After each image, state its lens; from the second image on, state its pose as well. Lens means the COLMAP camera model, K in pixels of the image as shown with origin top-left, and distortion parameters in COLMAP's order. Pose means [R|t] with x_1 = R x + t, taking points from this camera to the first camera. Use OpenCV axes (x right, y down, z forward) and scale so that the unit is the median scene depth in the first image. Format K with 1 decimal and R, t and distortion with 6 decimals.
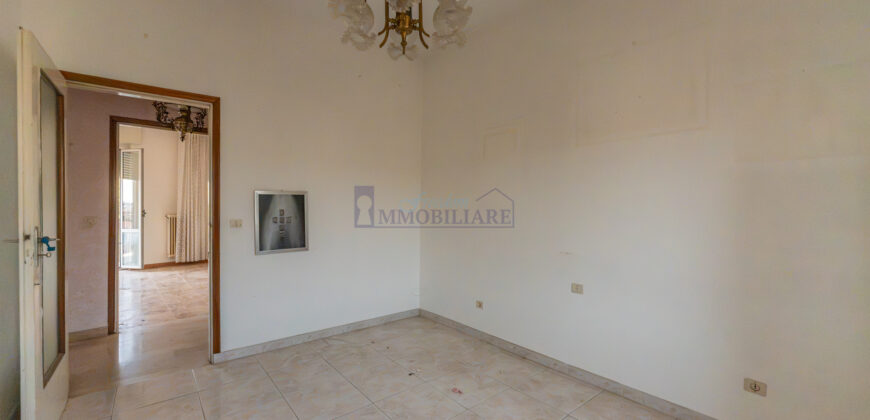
lens RADIAL K [[344.7, 0, 434.0], [0, 344.7, 209.6], [0, 0, 1]] dist [-0.000602, -0.000373]
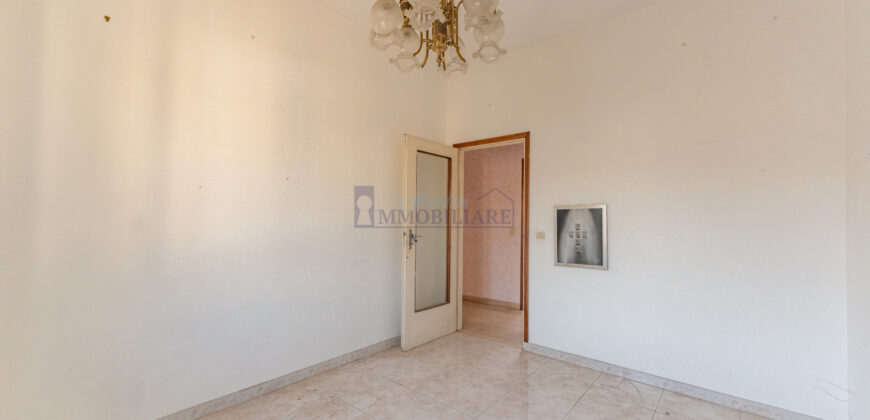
lens RADIAL K [[344.7, 0, 434.0], [0, 344.7, 209.6], [0, 0, 1]] dist [-0.000602, -0.000373]
pose [[0.192189, -0.026718, -0.980994, 0.458282], [-0.021252, 0.999282, -0.031379, -0.001678], [0.981128, 0.026879, 0.191483, 0.402288]]
